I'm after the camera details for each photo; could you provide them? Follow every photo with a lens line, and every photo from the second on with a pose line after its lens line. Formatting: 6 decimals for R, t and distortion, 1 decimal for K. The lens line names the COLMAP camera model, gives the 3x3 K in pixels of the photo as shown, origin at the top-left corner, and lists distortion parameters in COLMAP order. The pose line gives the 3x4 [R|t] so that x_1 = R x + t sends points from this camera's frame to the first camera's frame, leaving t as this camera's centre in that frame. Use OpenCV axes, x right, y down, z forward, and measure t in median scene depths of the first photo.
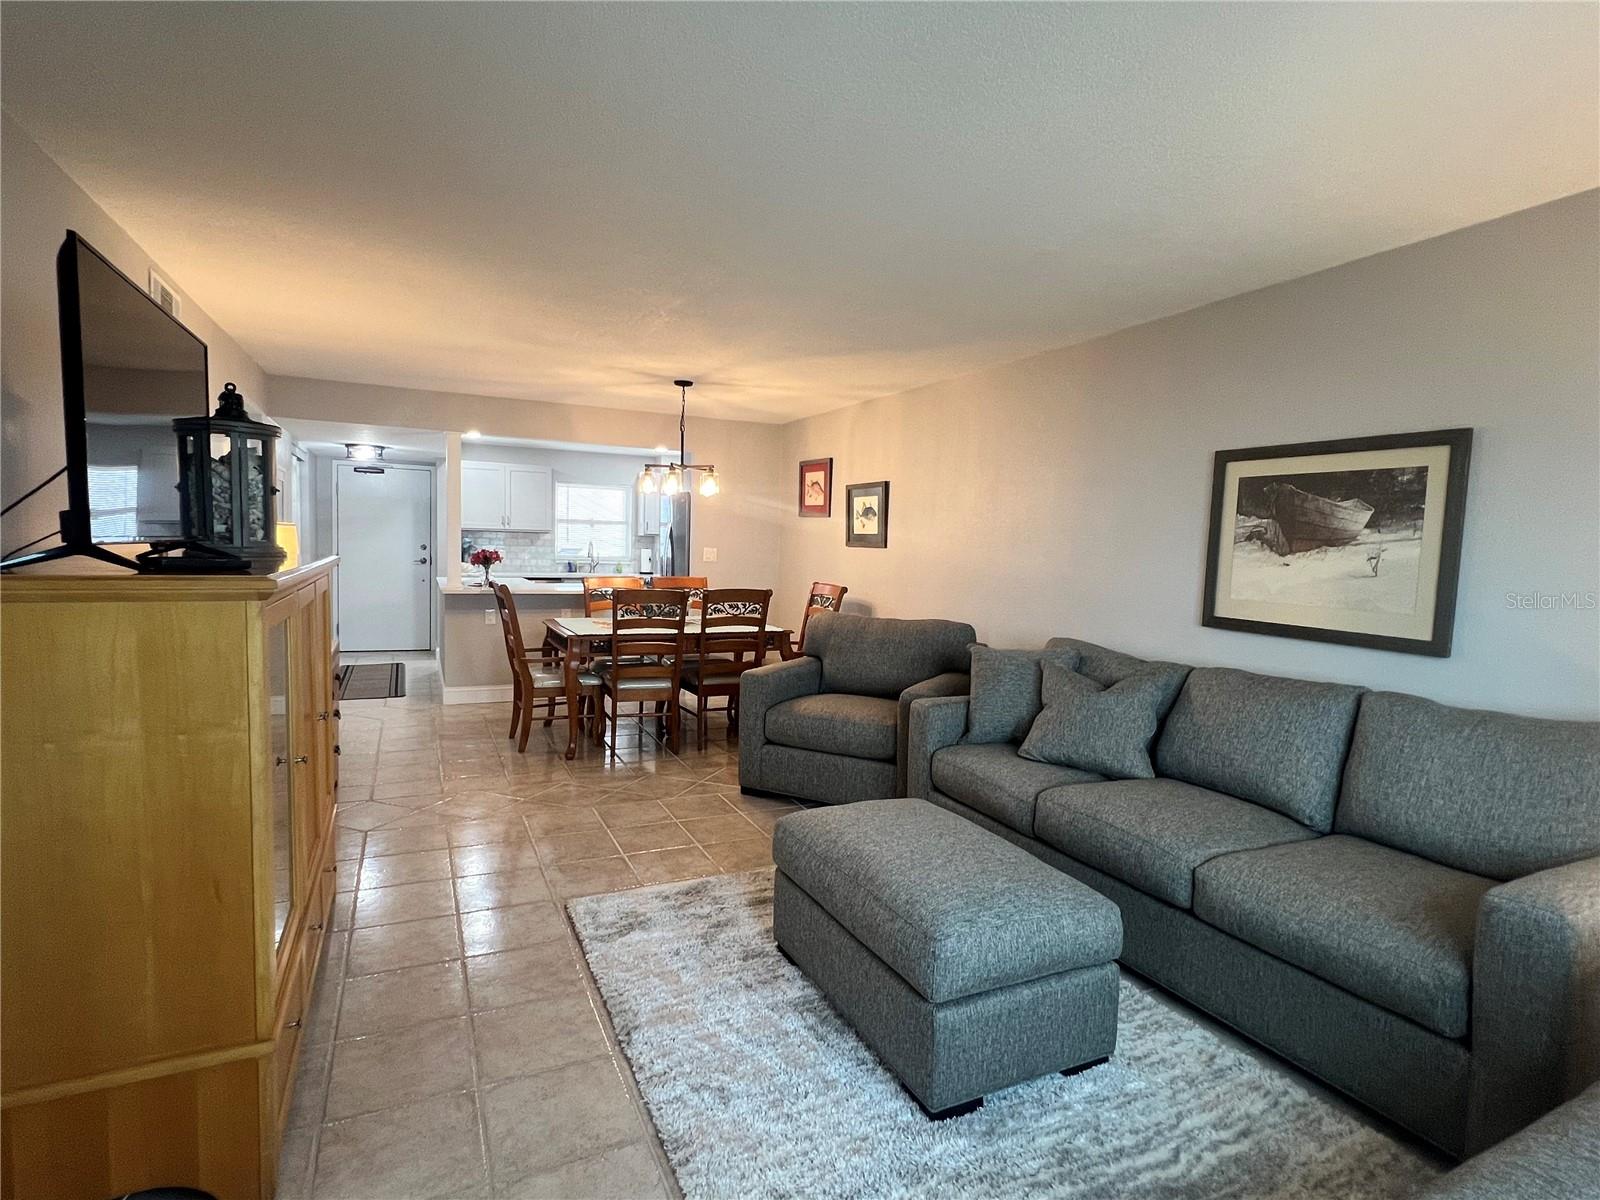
lens RADIAL K [[812.5, 0, 809.1], [0, 812.5, 603.3], [0, 0, 1]] dist [-0.002629, -0.002805]
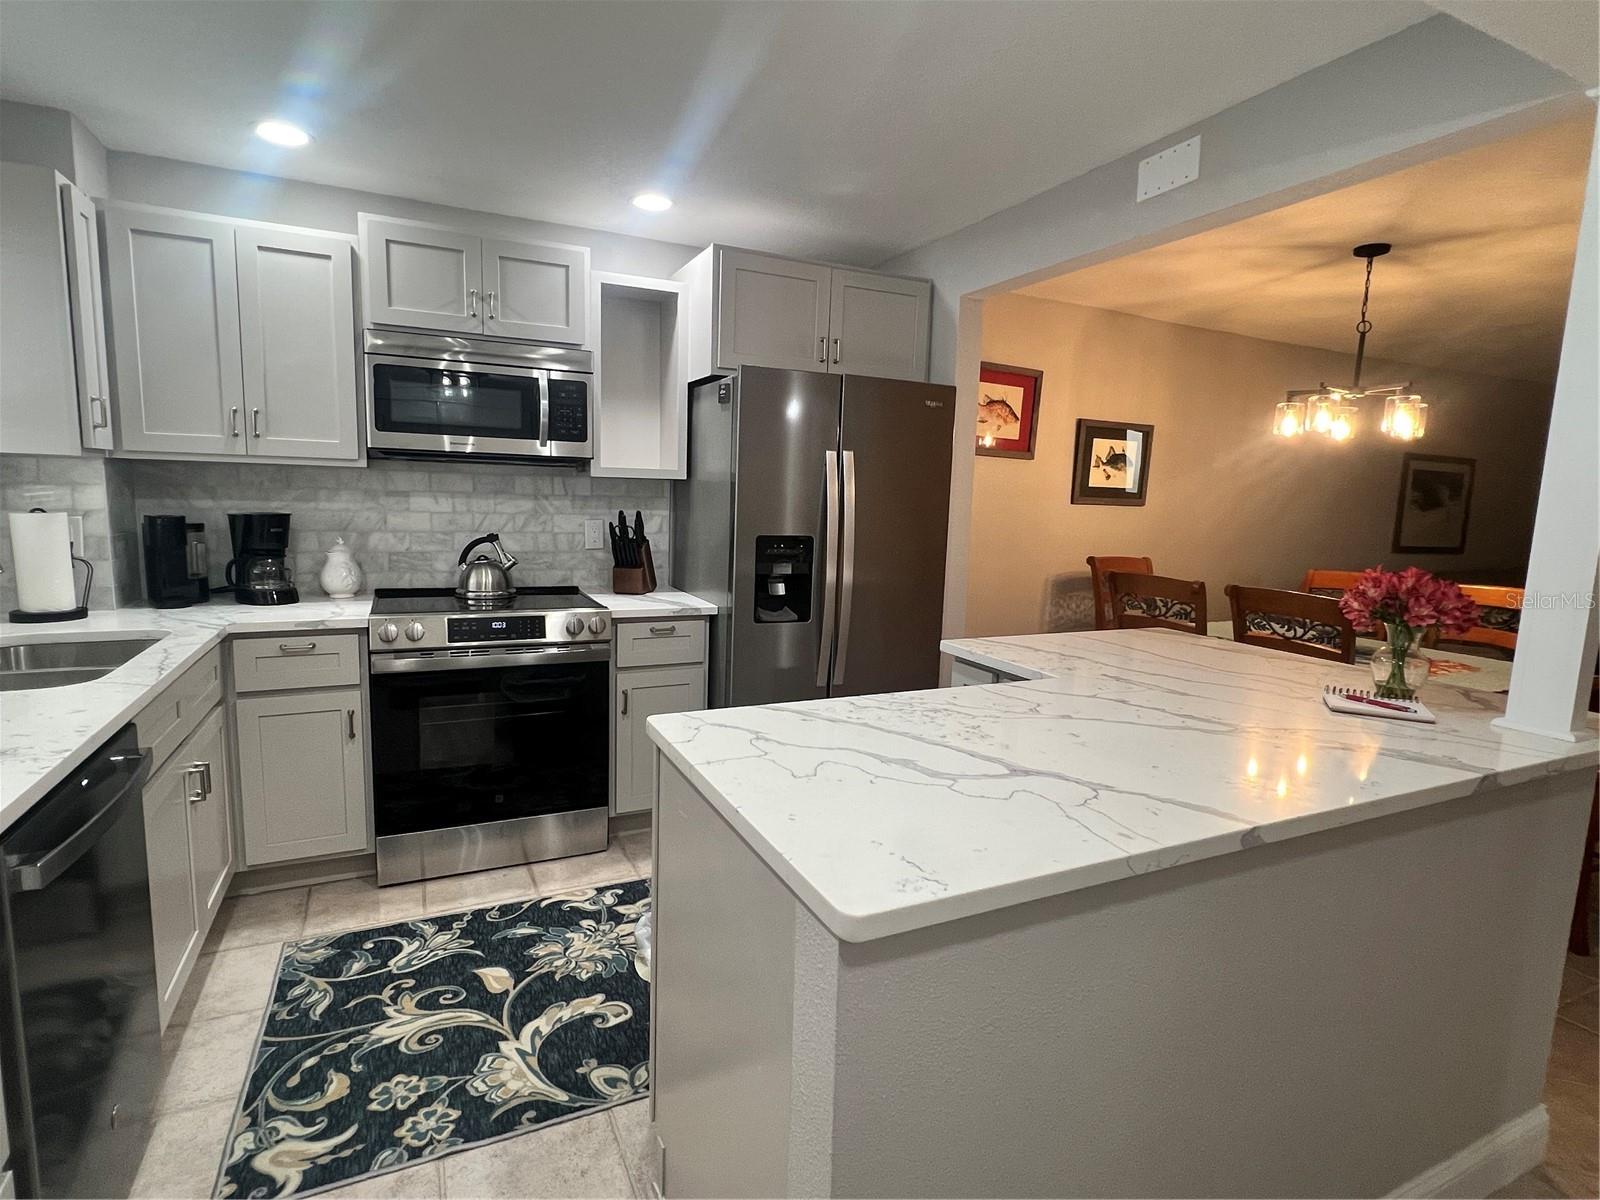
lens RADIAL K [[812.5, 0, 794.3], [0, 812.5, 602.3], [0, 0, 1]] dist [-0.002629, -0.002805]
pose [[0.004862, -0.164600, 0.986348, -0.694729], [0.040469, 0.985584, 0.164273, -0.113007], [-0.999169, 0.039117, 0.011453, 1.248643]]
